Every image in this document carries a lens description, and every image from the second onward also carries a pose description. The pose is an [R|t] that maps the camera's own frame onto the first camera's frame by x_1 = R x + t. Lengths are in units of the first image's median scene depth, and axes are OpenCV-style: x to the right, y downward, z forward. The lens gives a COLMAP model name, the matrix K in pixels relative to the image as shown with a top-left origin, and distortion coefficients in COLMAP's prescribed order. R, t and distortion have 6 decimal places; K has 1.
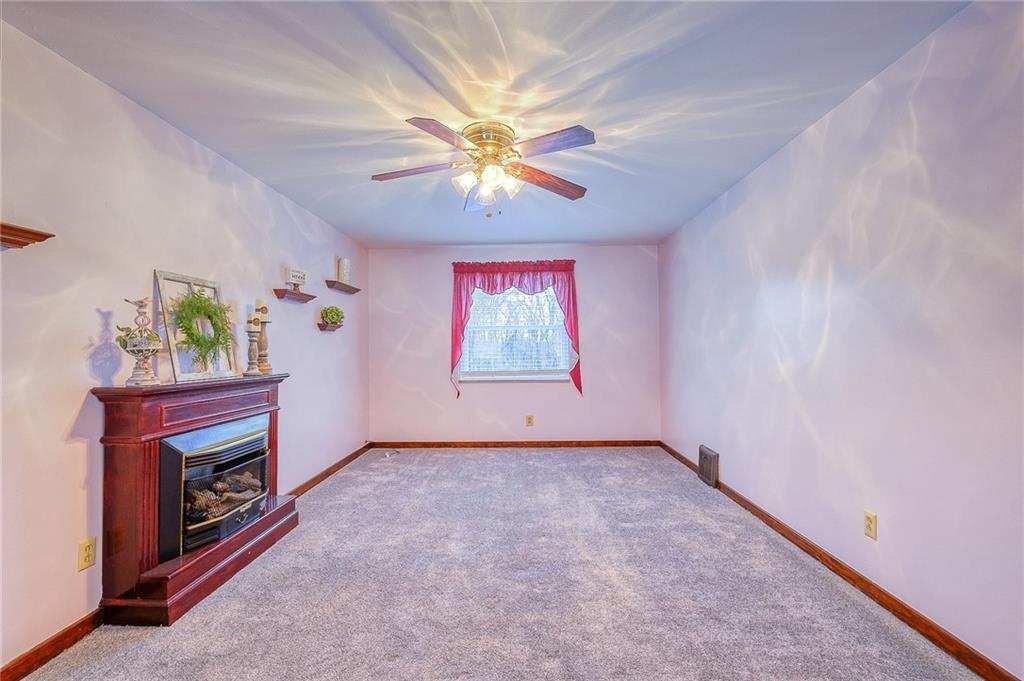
lens RADIAL K [[457.4, 0, 505.5], [0, 457.4, 340.8], [0, 0, 1]] dist [0.000026, 0.000243]
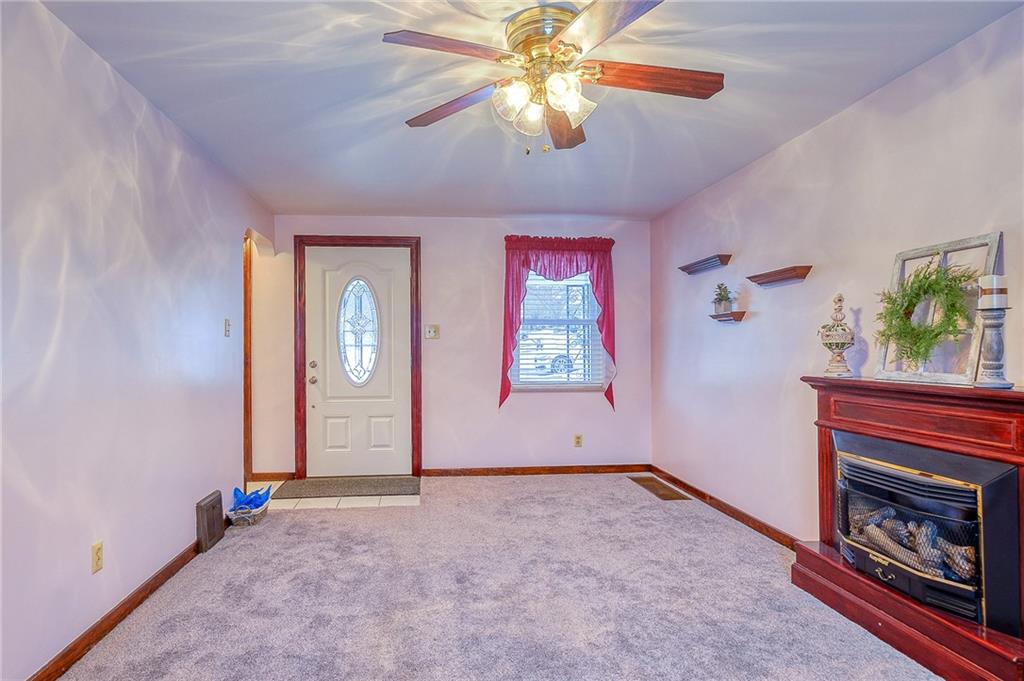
lens RADIAL K [[573.3, 0, 477.9], [0, 573.3, 352.5], [0, 0, 1]] dist [0.003990, 0.000496]
pose [[-0.991052, 0.017093, -0.132376, 0.181706], [0.018633, 0.999772, -0.010403, 0.032182], [0.132168, -0.012776, -0.991145, 1.825365]]
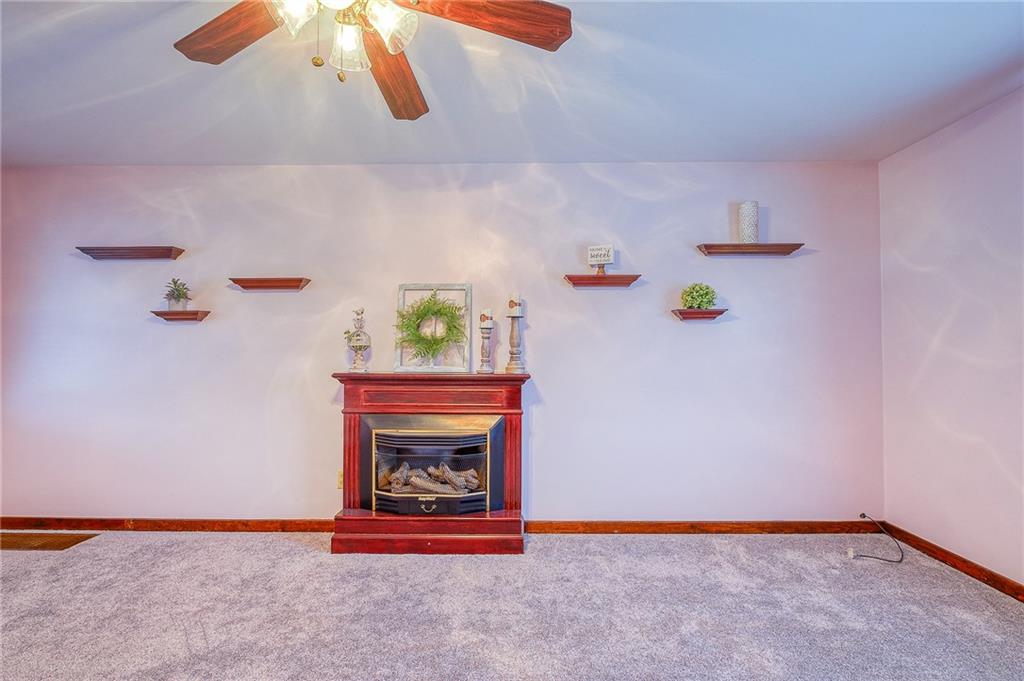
lens RADIAL K [[448.2, 0, 511.7], [0, 448.2, 338.7], [0, 0, 1]] dist [0.001281, 0.000216]
pose [[0.023229, -0.010208, -0.999678, 0.458877], [0.014693, 0.999843, -0.009868, 0.014406], [0.999622, -0.014459, 0.023376, 1.171403]]
